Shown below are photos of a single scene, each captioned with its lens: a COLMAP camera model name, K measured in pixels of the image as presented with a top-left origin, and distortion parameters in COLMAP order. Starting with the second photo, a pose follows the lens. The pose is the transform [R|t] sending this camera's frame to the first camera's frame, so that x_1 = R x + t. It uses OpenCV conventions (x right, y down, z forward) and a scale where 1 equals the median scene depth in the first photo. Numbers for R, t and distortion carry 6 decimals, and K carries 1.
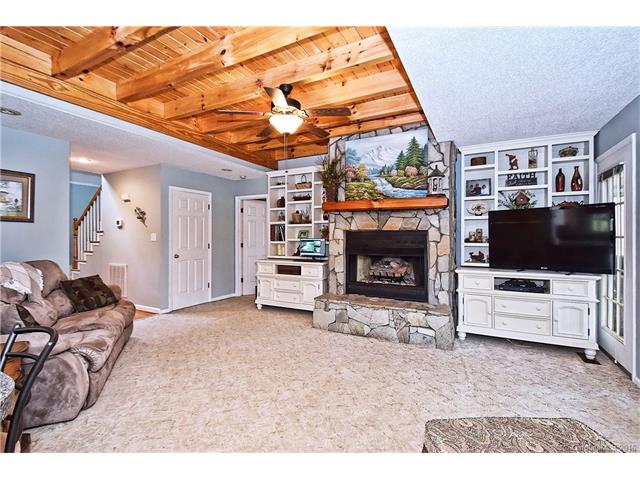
lens RADIAL K [[295.9, 0, 314.5], [0, 295.9, 238.5], [0, 0, 1]] dist [-0.001156, -0.002206]
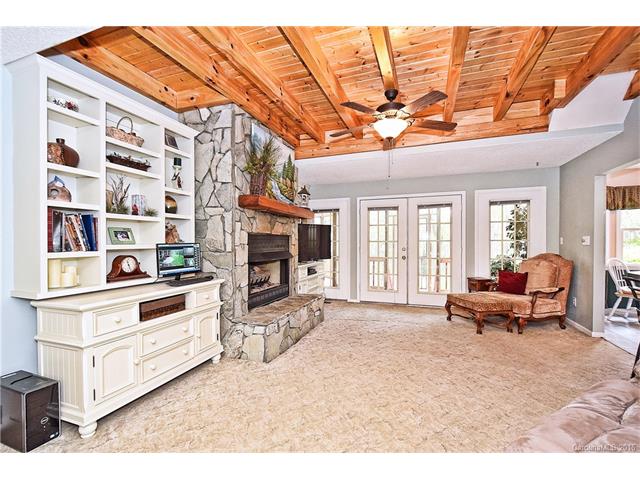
lens RADIAL K [[295.9, 0, 313.4], [0, 295.9, 241.4], [0, 0, 1]] dist [-0.001156, -0.002206]
pose [[-0.144450, -0.001202, 0.989511, -0.703144], [0.006760, 0.999975, 0.002202, -0.004475], [-0.989489, 0.007007, -0.144438, 0.927198]]
